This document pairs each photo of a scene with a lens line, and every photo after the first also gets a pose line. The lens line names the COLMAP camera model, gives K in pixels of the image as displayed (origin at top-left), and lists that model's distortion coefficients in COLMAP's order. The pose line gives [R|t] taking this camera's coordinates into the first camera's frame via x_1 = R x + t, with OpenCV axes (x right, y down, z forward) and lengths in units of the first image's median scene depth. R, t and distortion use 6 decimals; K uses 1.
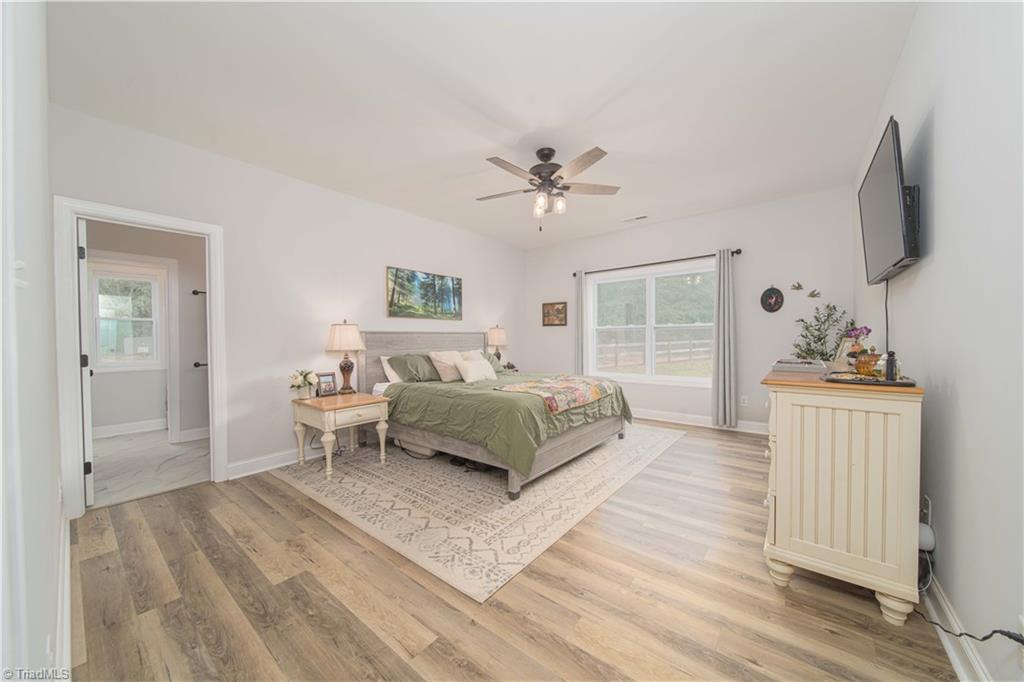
lens RADIAL K [[359.6, 0, 514.2], [0, 359.6, 343.6], [0, 0, 1]] dist [-0.000431, -0.000173]
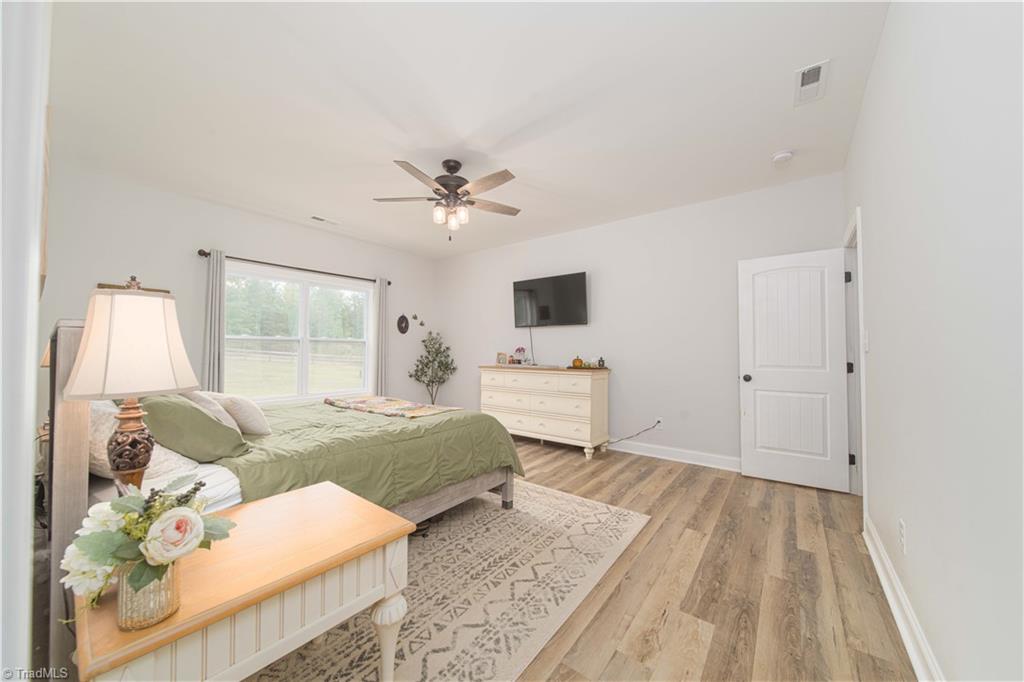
lens RADIAL K [[359.6, 0, 514.2], [0, 359.6, 343.6], [0, 0, 1]] dist [-0.000431, -0.000173]
pose [[-0.014999, 0.029320, 0.999458, -1.489482], [0.016968, 0.999434, -0.029065, -0.008317], [-0.999744, 0.016523, -0.015488, 1.421091]]
